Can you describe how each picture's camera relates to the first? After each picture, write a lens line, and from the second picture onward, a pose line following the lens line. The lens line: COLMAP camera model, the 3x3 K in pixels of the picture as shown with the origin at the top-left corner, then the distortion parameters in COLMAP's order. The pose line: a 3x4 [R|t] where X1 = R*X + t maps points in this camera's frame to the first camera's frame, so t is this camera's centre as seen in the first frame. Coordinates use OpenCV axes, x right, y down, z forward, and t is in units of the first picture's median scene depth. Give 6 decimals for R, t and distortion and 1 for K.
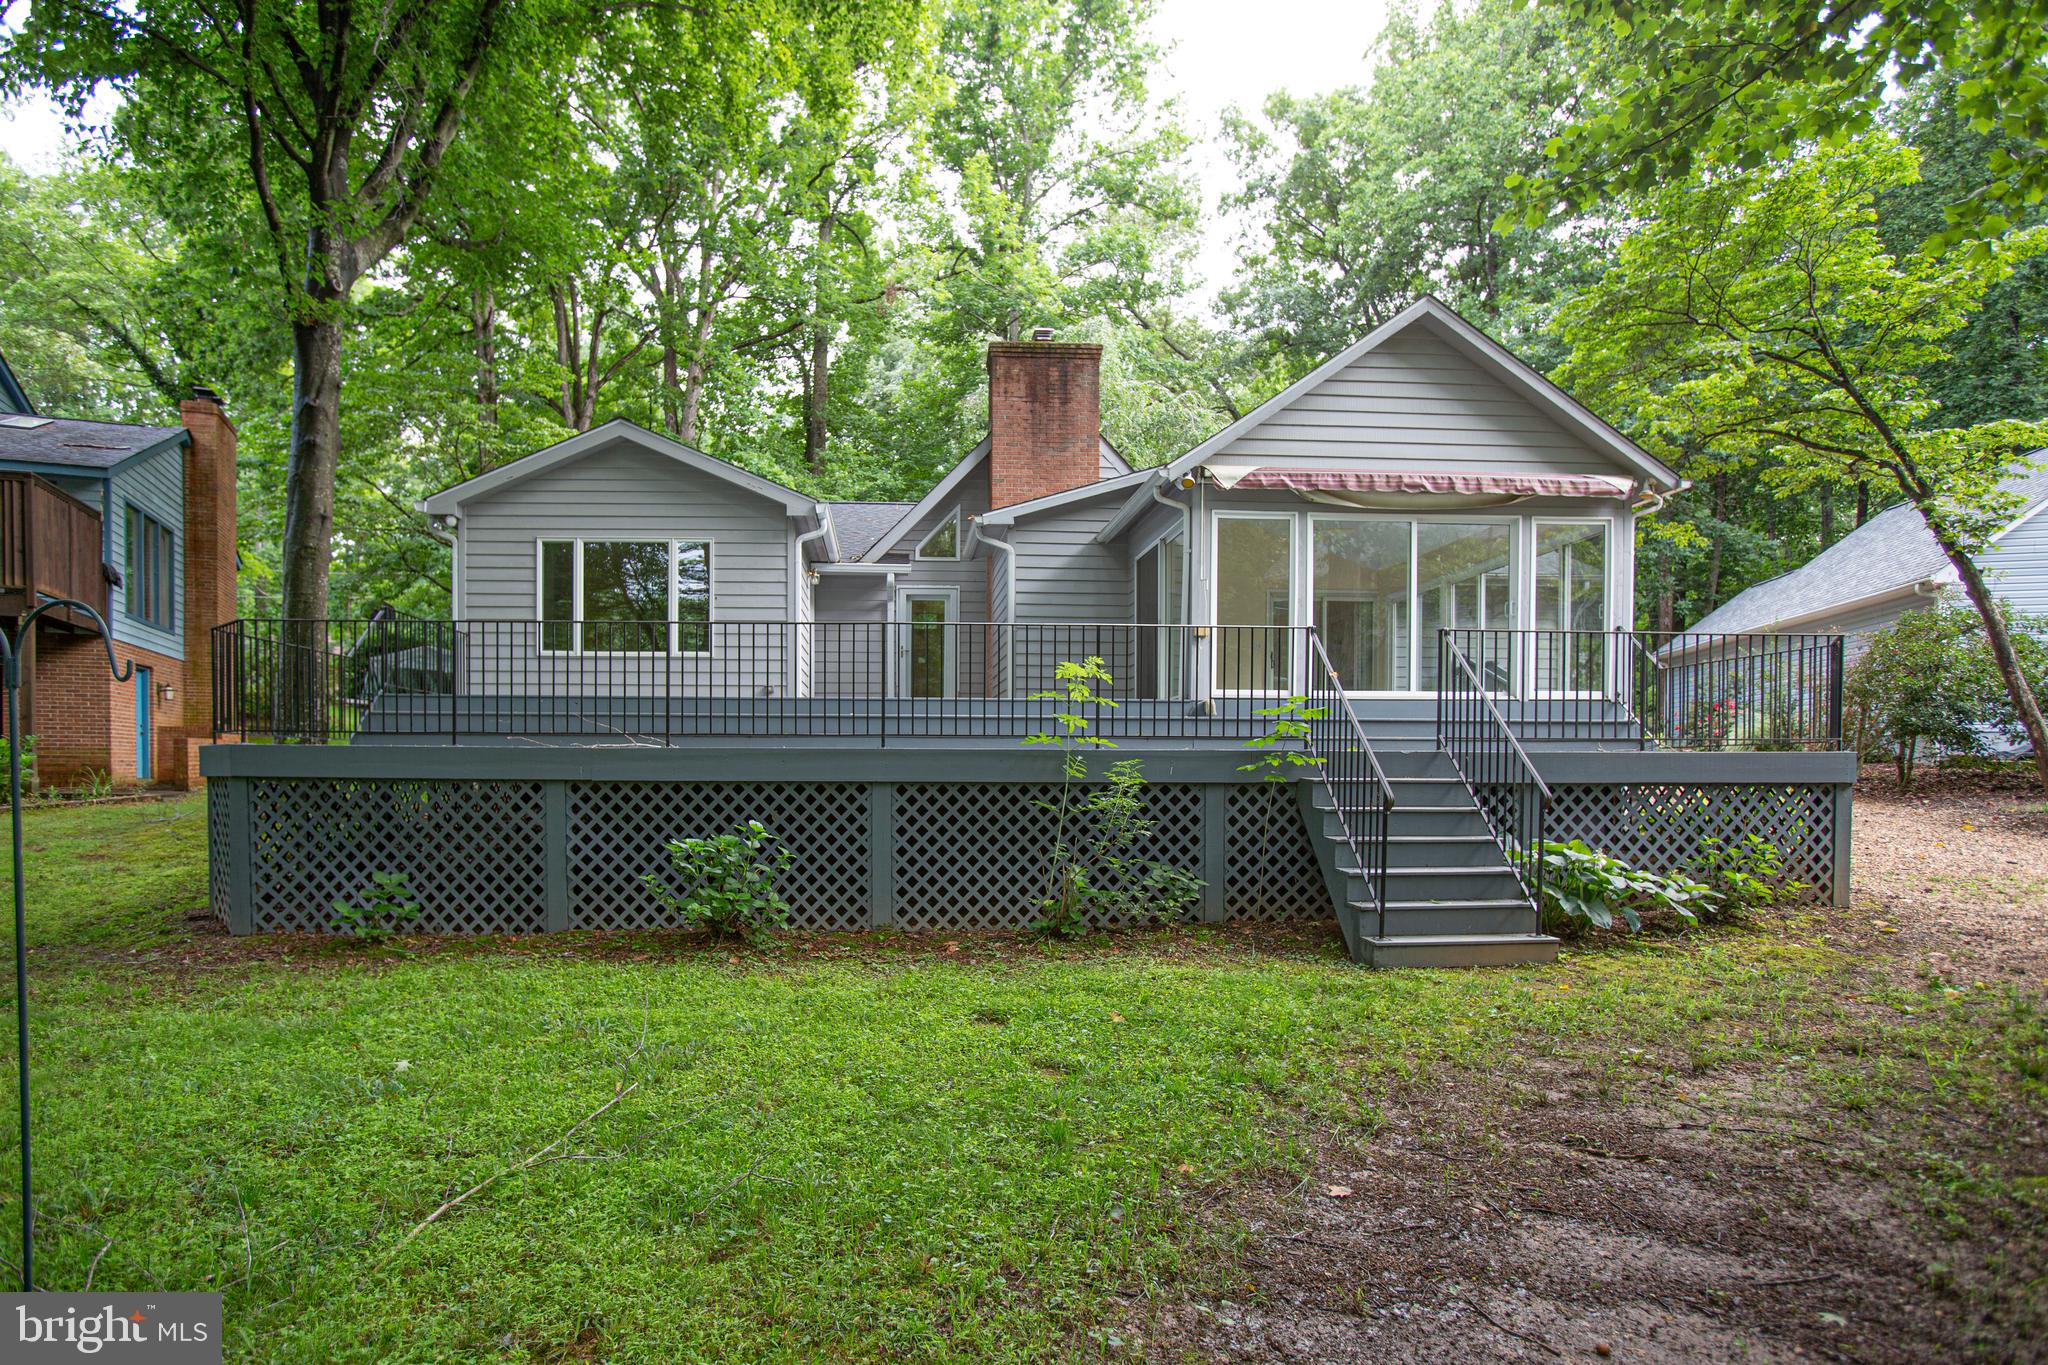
lens RADIAL K [[1095.7, 0, 953.2], [0, 1095.7, 772.0], [0, 0, 1]] dist [-0.017225, 0.000835]
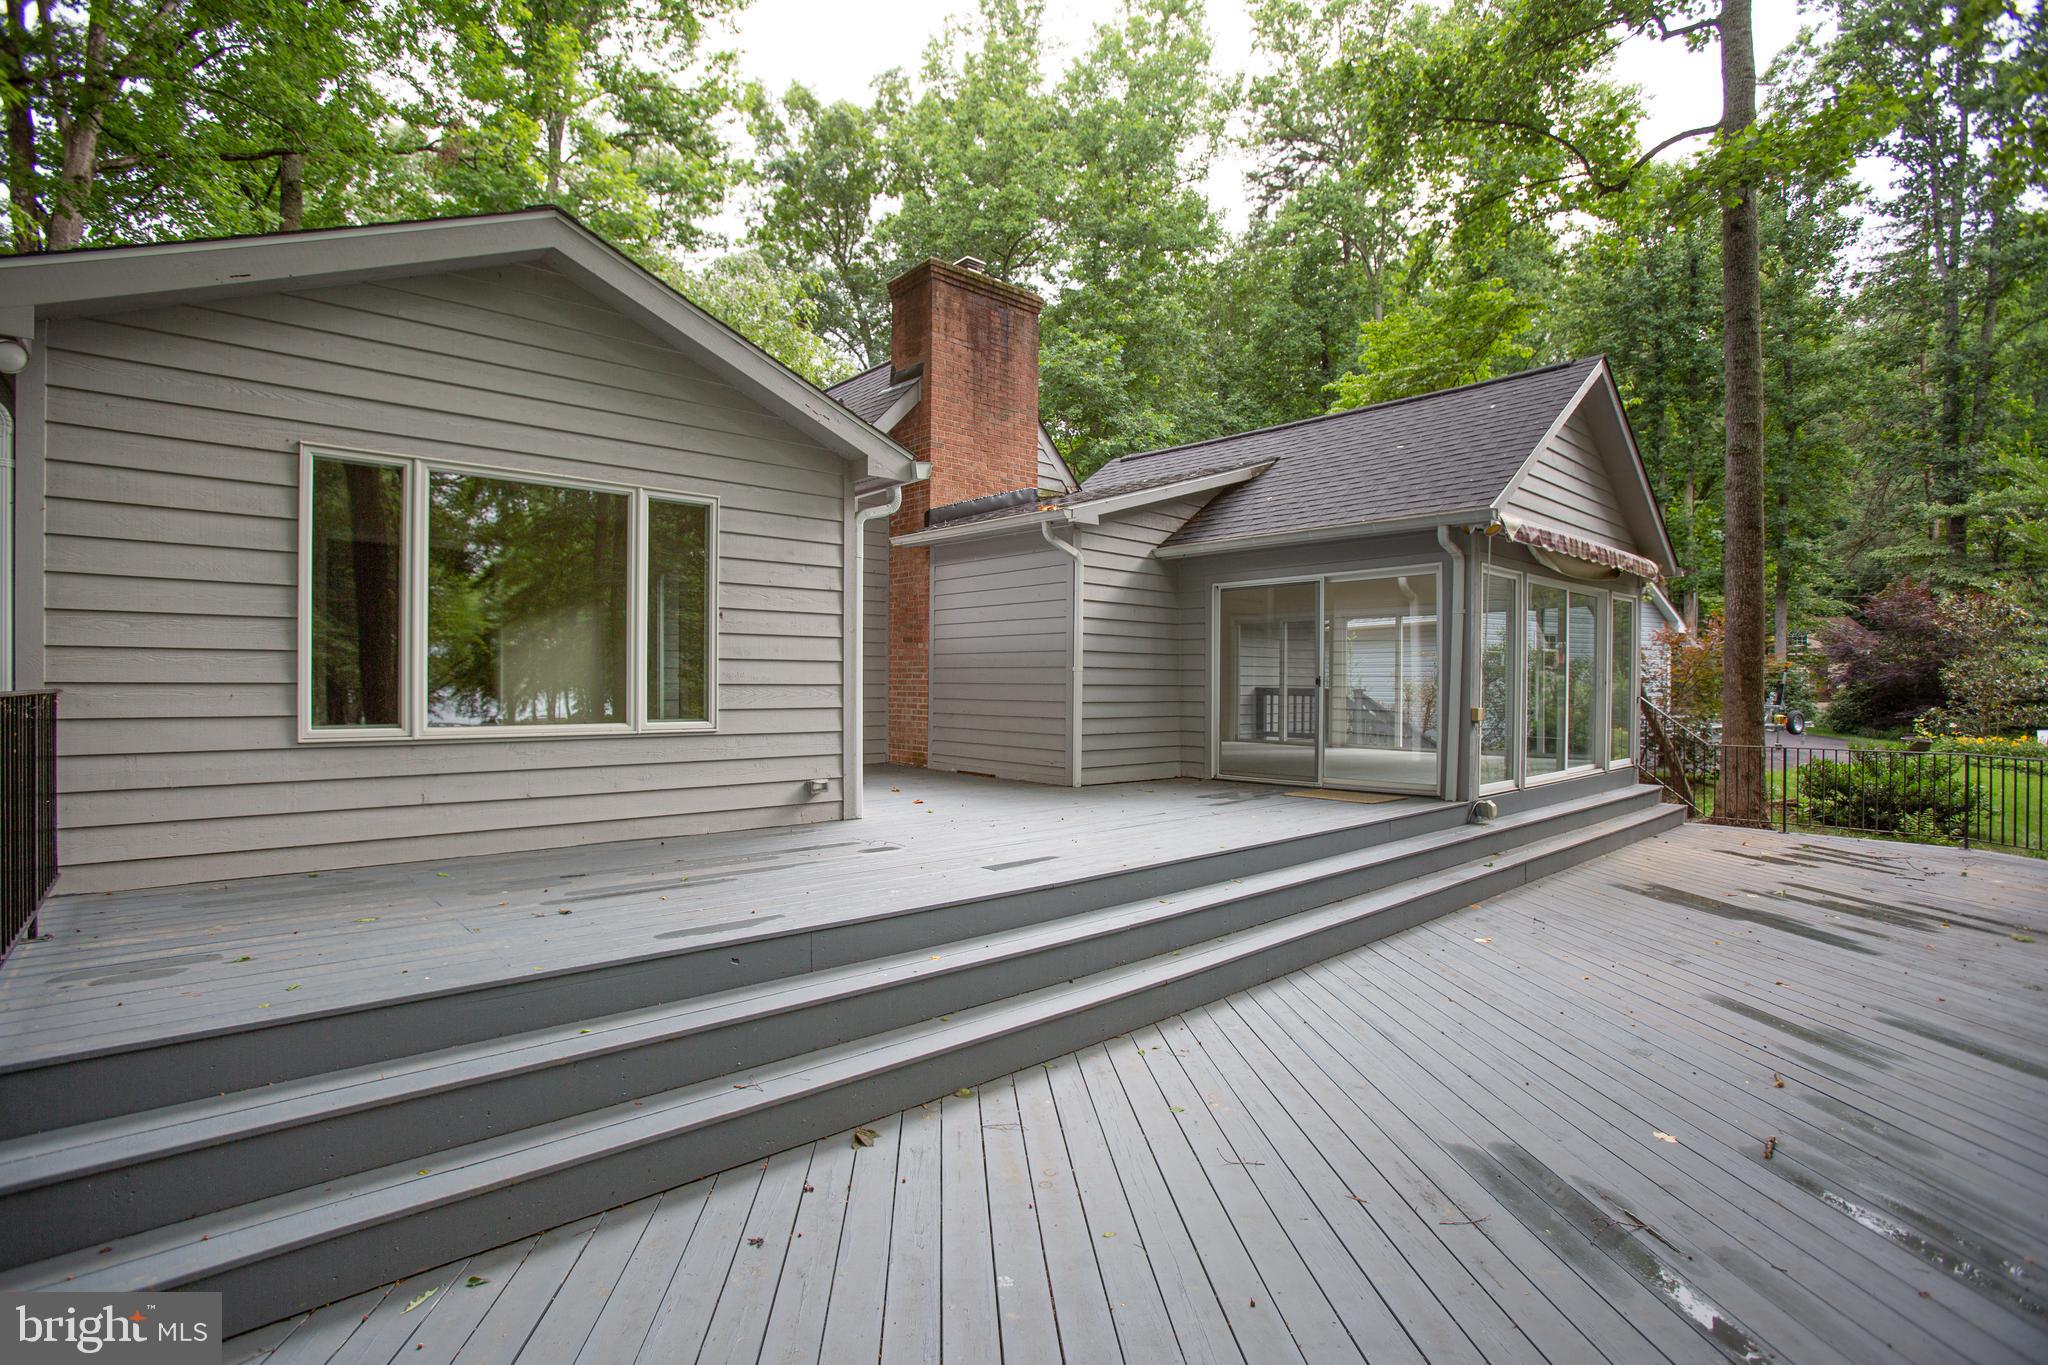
lens RADIAL K [[947.4, 0, 1019.5], [0, 947.4, 676.6], [0, 0, 1]] dist [-0.040275, 0.002567]
pose [[0.783508, 0.006934, 0.621343, -0.382189], [0.000037, 0.999937, -0.011204, -0.125165], [-0.621382, 0.008802, 0.783459, 0.568924]]
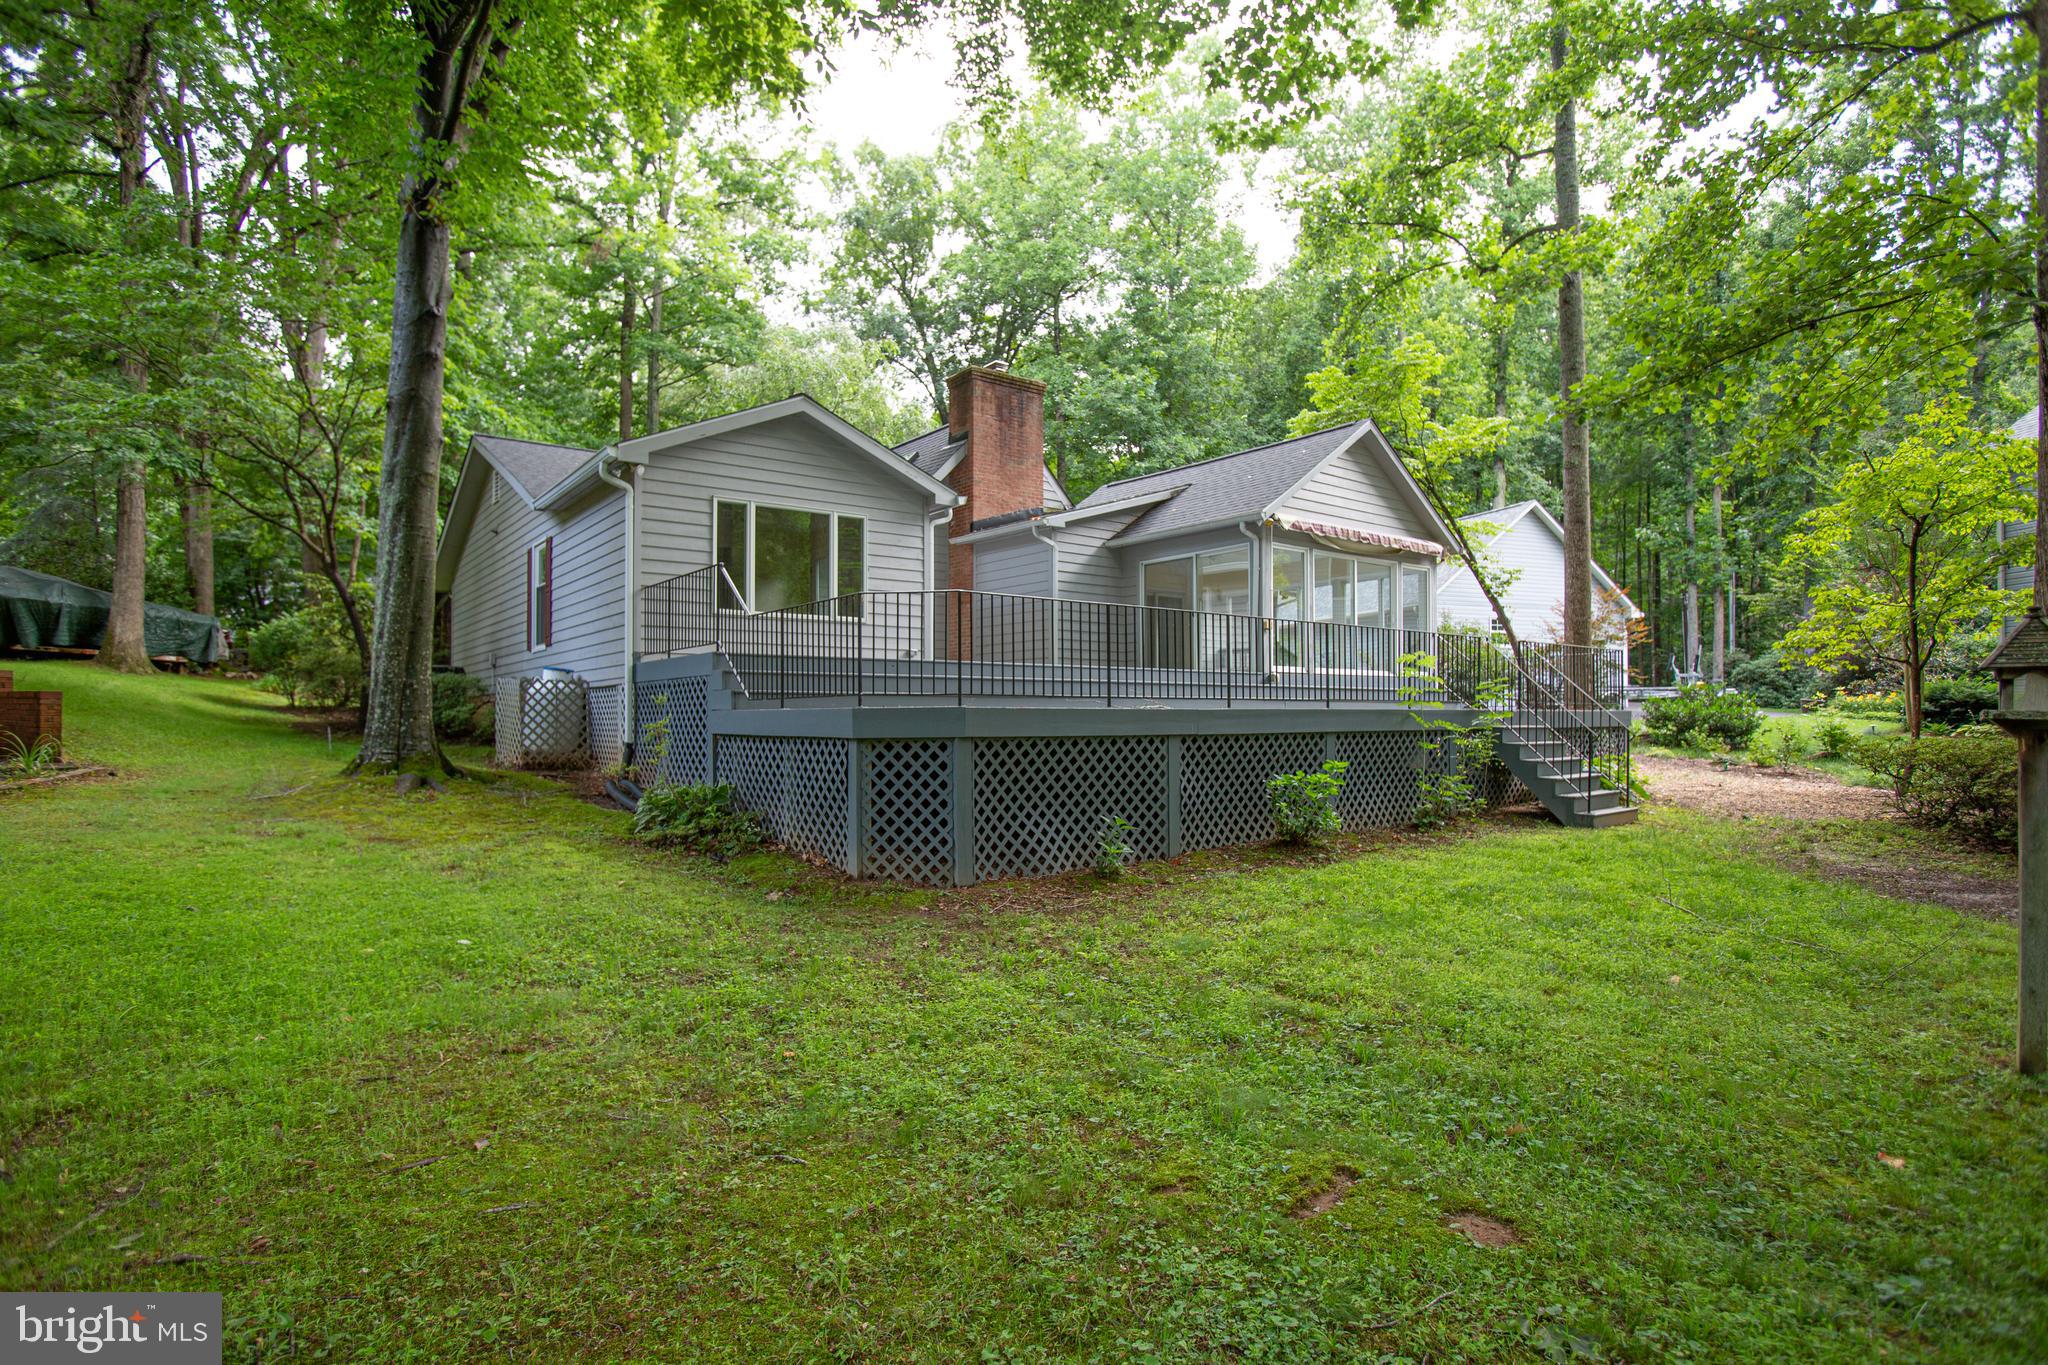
lens RADIAL K [[1023.2, 0, 1023.3], [0, 1023.2, 693.8], [0, 0, 1]] dist [-0.023471, -0.000912]
pose [[0.826960, 0.008698, 0.562193, -0.667089], [0.007118, 0.999638, -0.025937, -0.005576], [-0.562215, 0.025451, 0.826599, 0.063172]]
